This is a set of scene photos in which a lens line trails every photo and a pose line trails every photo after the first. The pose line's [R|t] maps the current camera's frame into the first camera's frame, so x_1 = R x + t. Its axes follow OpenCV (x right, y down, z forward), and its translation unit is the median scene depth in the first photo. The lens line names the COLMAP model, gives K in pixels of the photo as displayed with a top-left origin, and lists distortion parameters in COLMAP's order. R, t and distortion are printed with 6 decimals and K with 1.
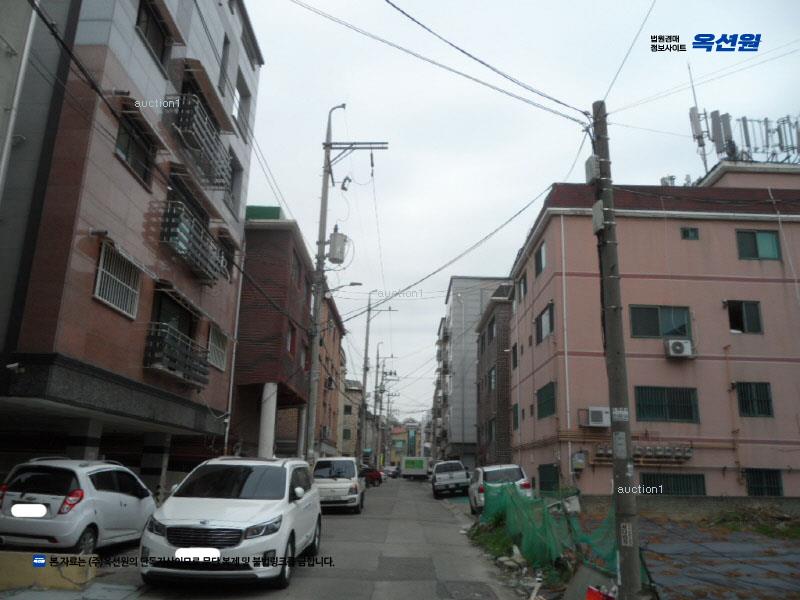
lens RADIAL K [[656.5, 0, 398.0], [0, 656.5, 297.4], [0, 0, 1]] dist [-0.021331, 0.023706]
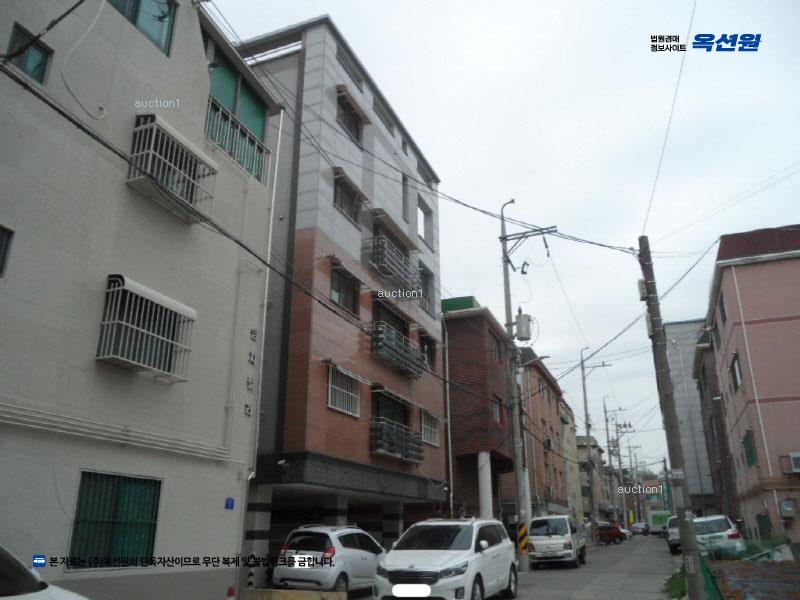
lens RADIAL K [[656.5, 0, 397.2], [0, 656.5, 297.6], [0, 0, 1]] dist [-0.021331, 0.023706]
pose [[0.931674, -0.153892, -0.329091, 0.102849], [0.124742, 0.986287, -0.108065, -0.036792], [0.341208, 0.059630, 0.938094, -0.167318]]
